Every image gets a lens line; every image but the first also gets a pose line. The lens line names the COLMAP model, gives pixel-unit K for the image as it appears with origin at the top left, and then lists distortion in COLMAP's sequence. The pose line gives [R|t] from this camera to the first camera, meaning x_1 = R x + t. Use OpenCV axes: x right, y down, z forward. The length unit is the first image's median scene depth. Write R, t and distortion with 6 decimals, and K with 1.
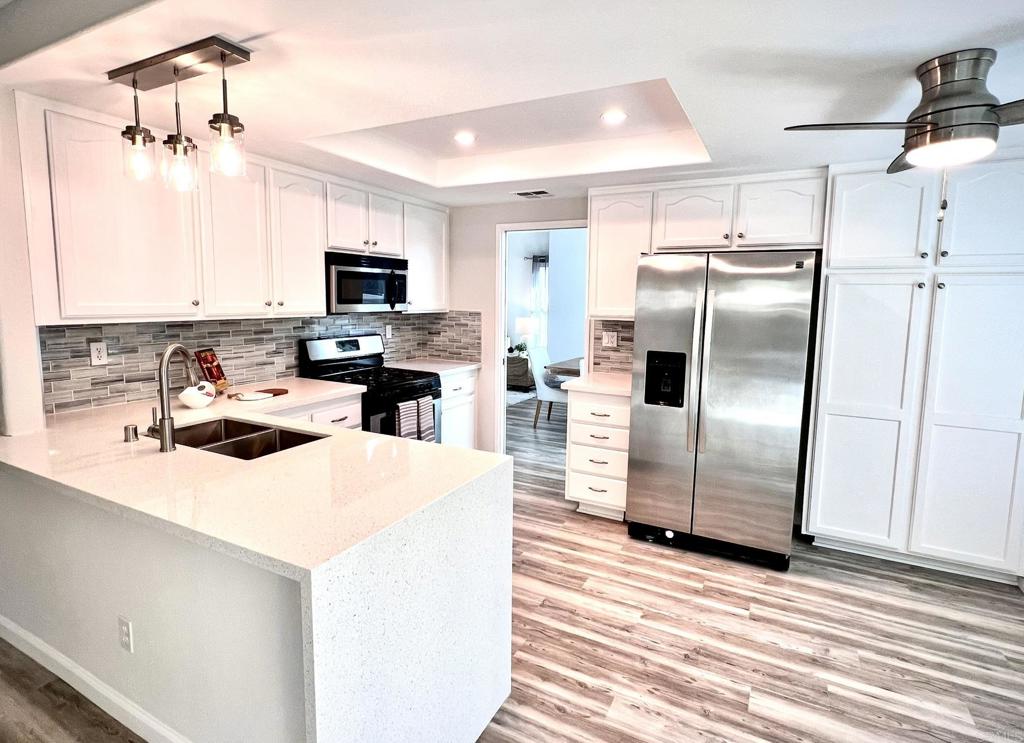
lens RADIAL K [[528.2, 0, 511.1], [0, 528.2, 360.9], [0, 0, 1]] dist [-0.004262, 0.001049]
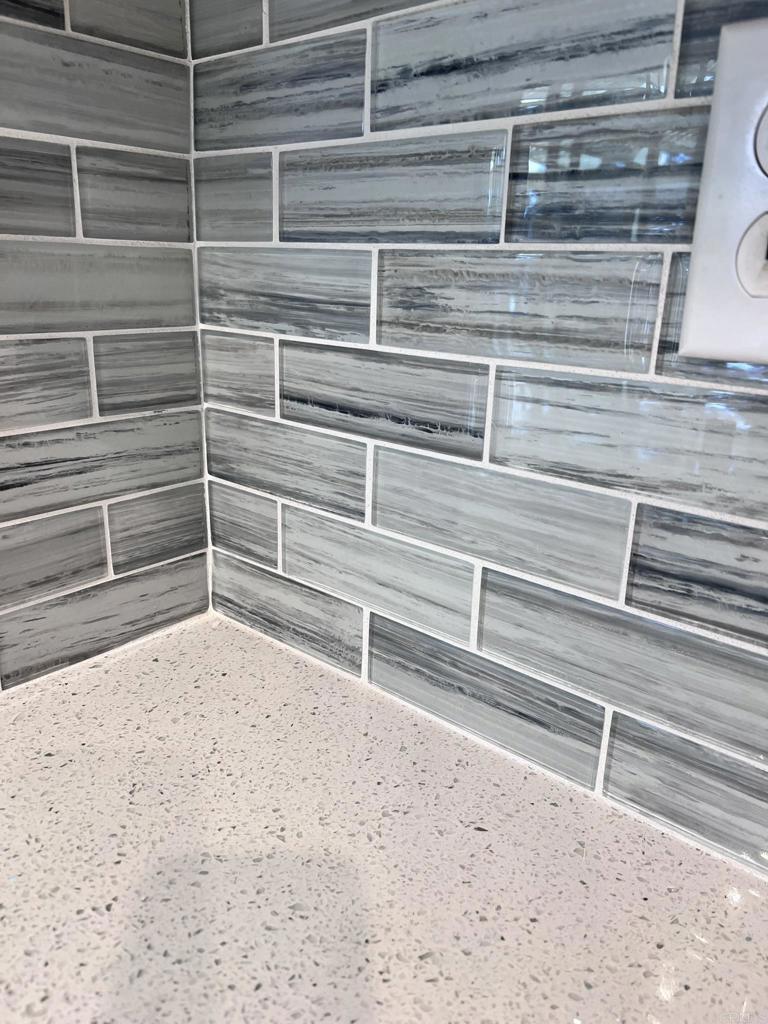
lens RADIAL K [[790.3, 0, 382.3], [0, 790.3, 506.5], [0, 0, 1]] dist [0.029806, -0.011261]
pose [[-0.221290, 0.261670, -0.939446, -0.510261], [-0.151548, 0.942399, 0.298190, 0.001006], [0.963361, 0.208357, -0.168888, 0.750986]]
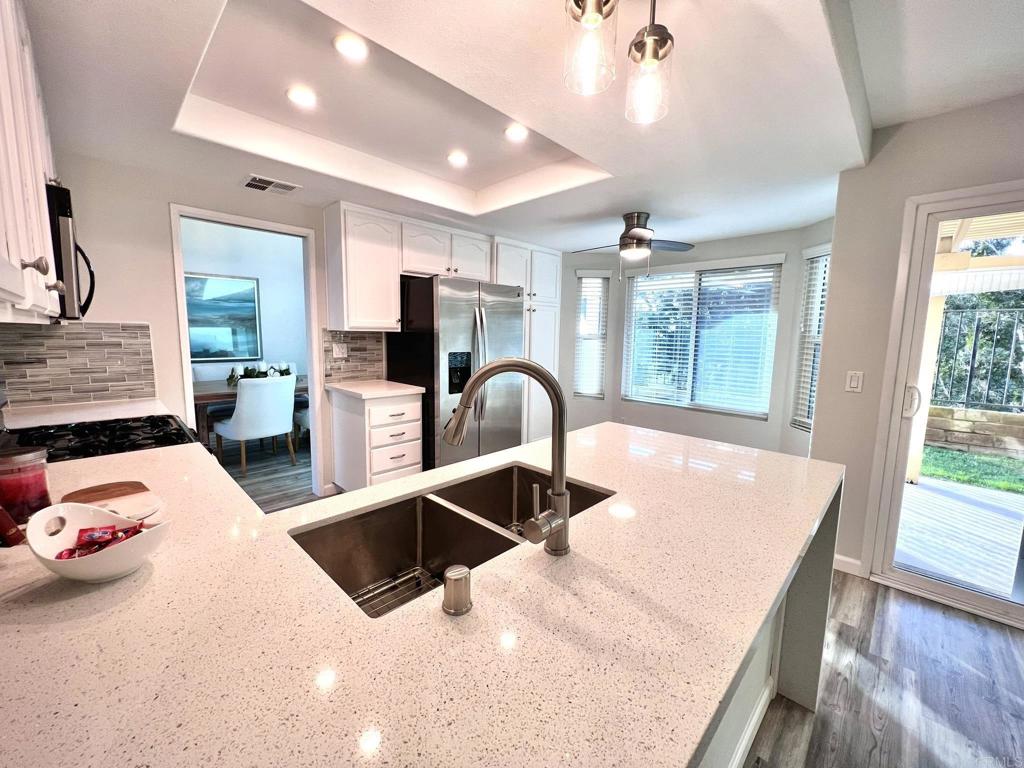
lens RADIAL K [[410.9, 0, 518.2], [0, 410.9, 382.3], [0, 0, 1]] dist [0.003450, 0.000502]
pose [[0.279588, -0.126519, 0.951748, -0.602003], [0.103909, 0.989445, 0.101005, -0.028832], [-0.954481, 0.070655, 0.289783, 0.508299]]
